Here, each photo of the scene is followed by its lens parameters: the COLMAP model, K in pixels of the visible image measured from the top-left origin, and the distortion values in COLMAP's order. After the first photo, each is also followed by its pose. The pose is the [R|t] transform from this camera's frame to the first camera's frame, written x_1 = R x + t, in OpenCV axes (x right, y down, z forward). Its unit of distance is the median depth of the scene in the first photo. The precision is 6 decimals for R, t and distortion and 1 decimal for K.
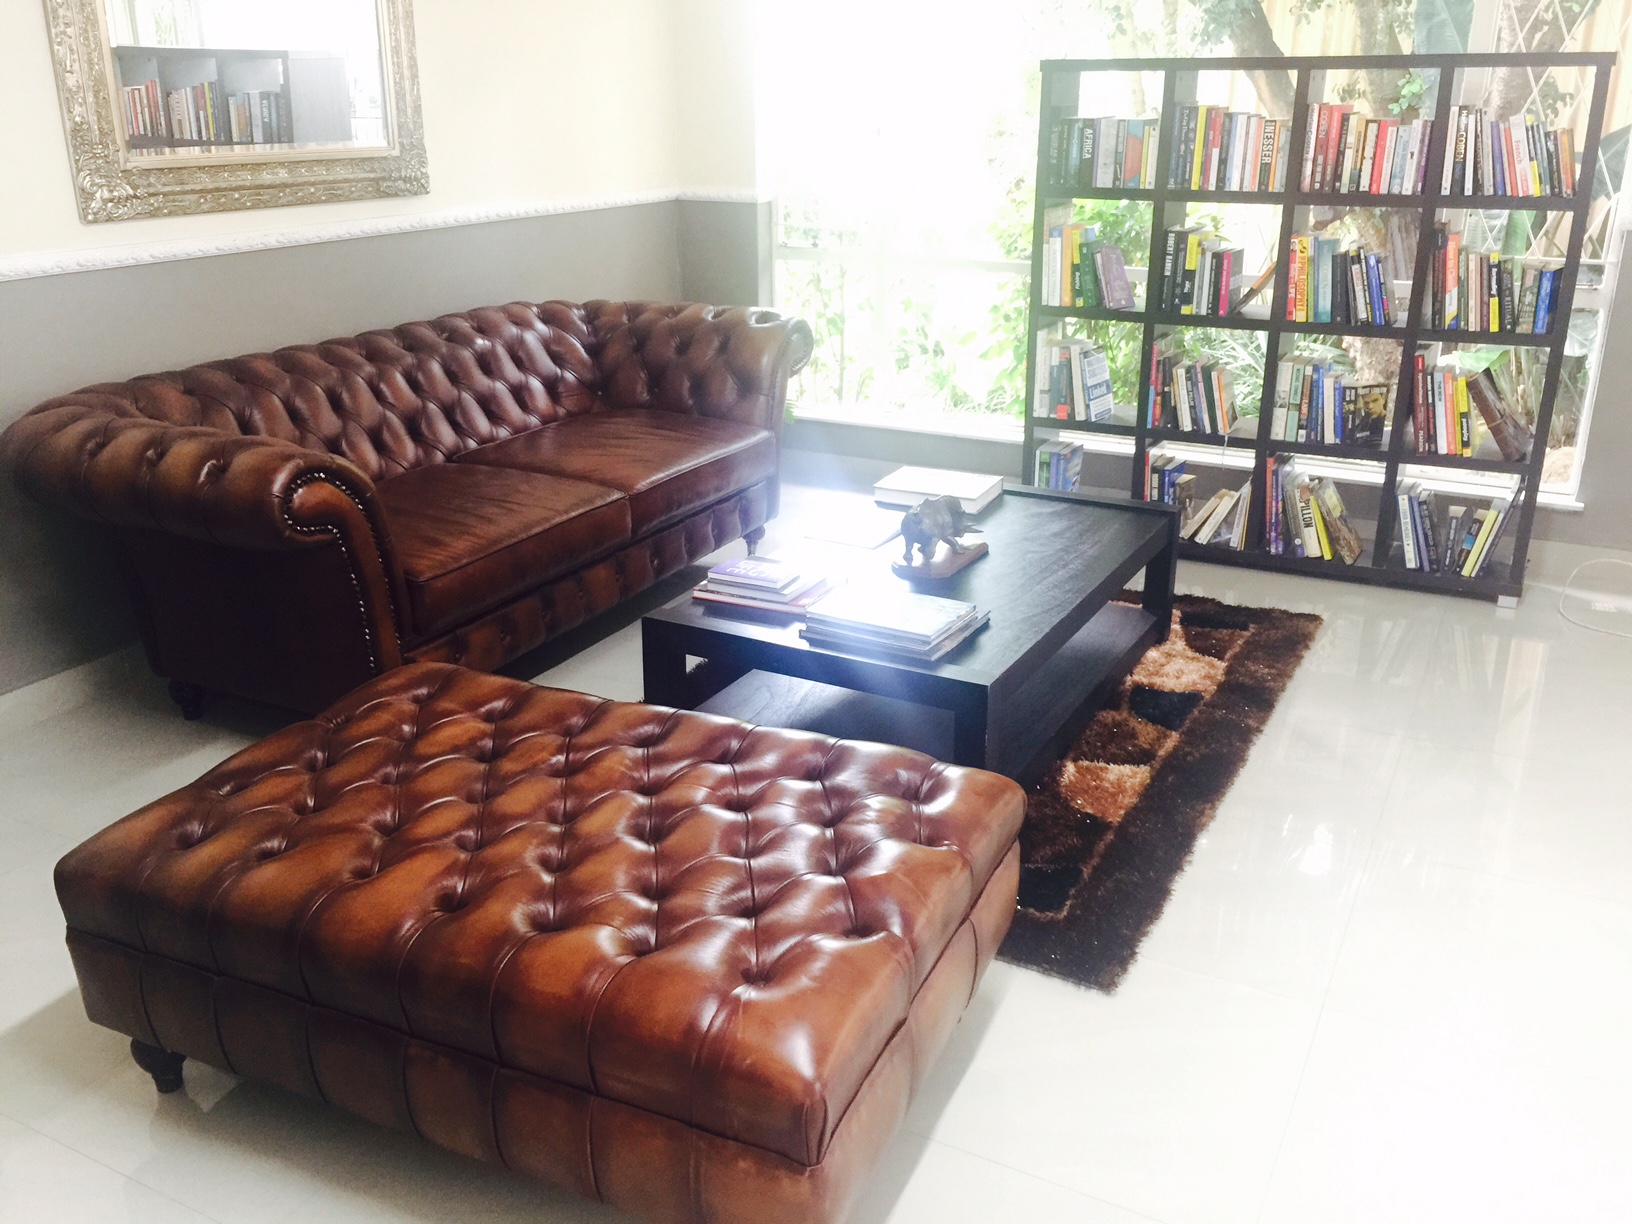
lens RADIAL K [[1388.3, 0, 816.0], [0, 1388.3, 612.0], [0, 0, 1]] dist [0.096863, -0.152781]
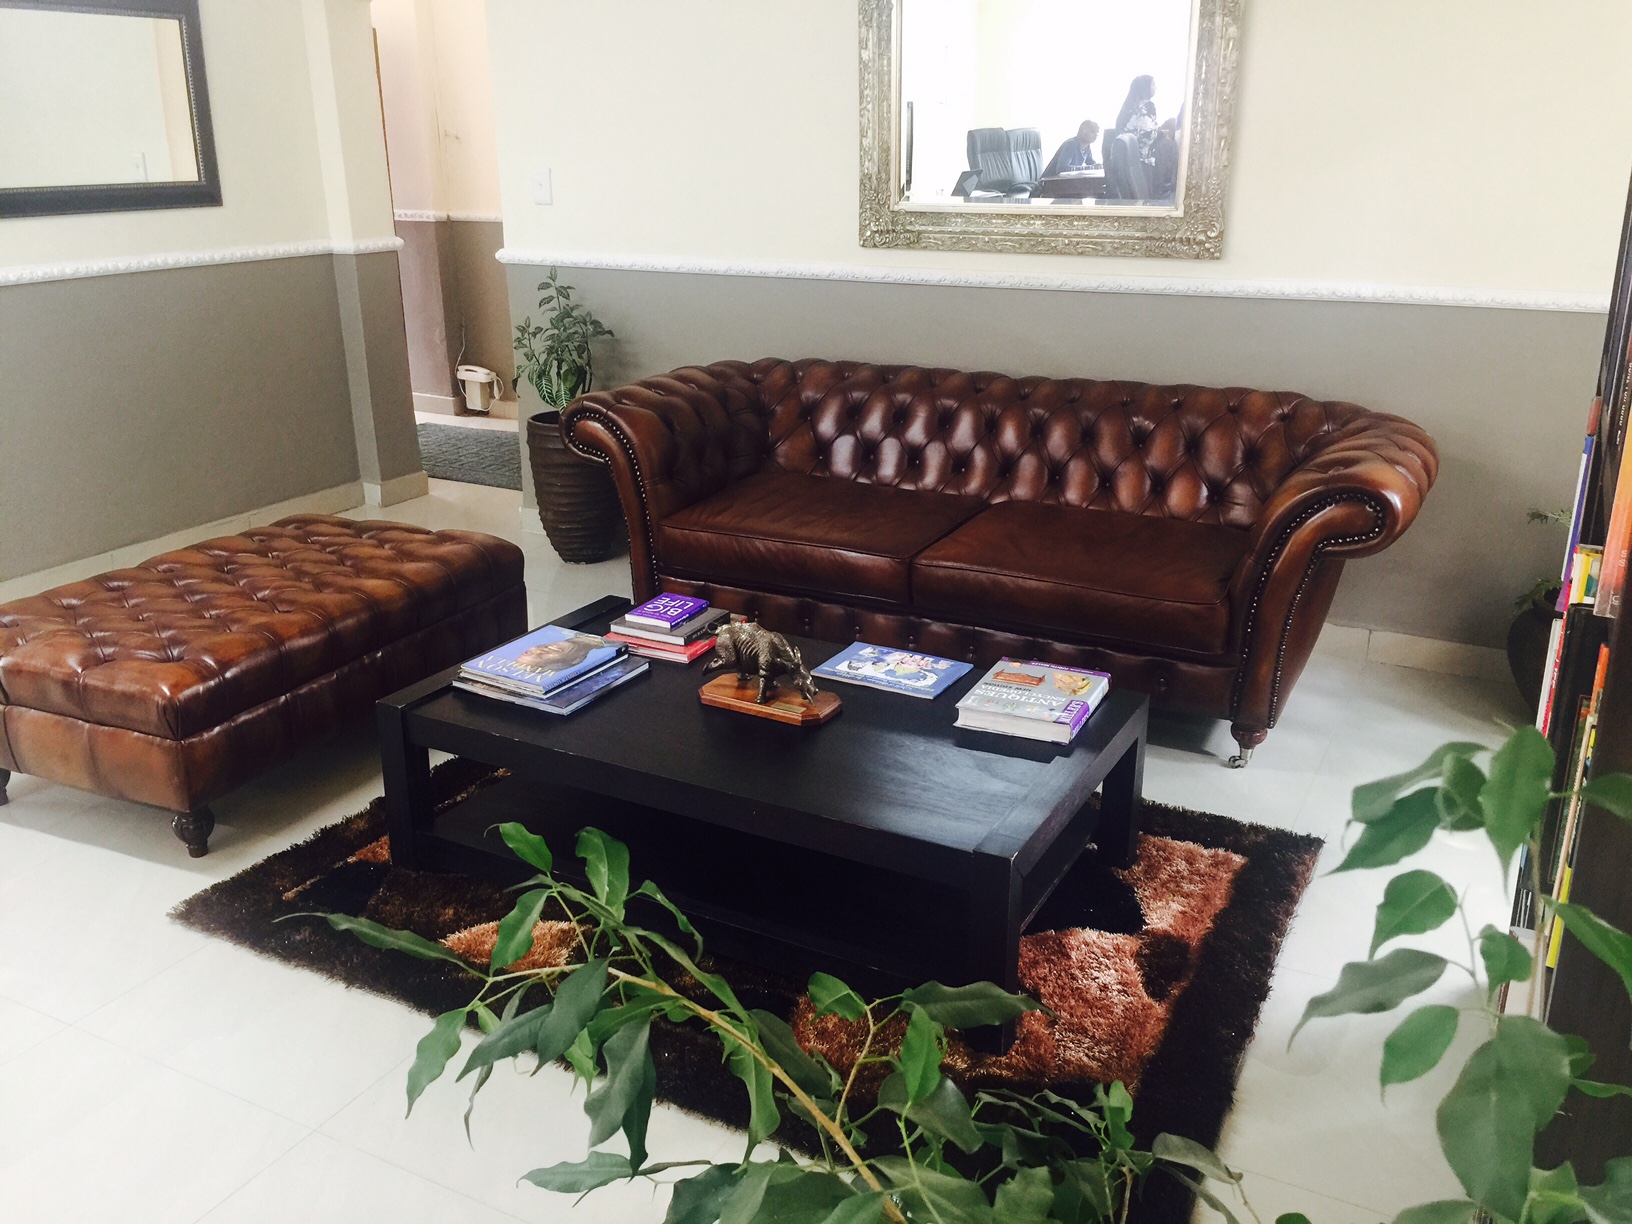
lens RADIAL K [[1388.3, 0, 816.0], [0, 1388.3, 612.0], [0, 0, 1]] dist [0.096863, -0.152781]
pose [[-0.009915, 0.323761, -0.946087, 0.802673], [-0.348530, 0.885684, 0.306743, -0.326125], [0.937245, 0.332781, 0.104059, 0.839470]]
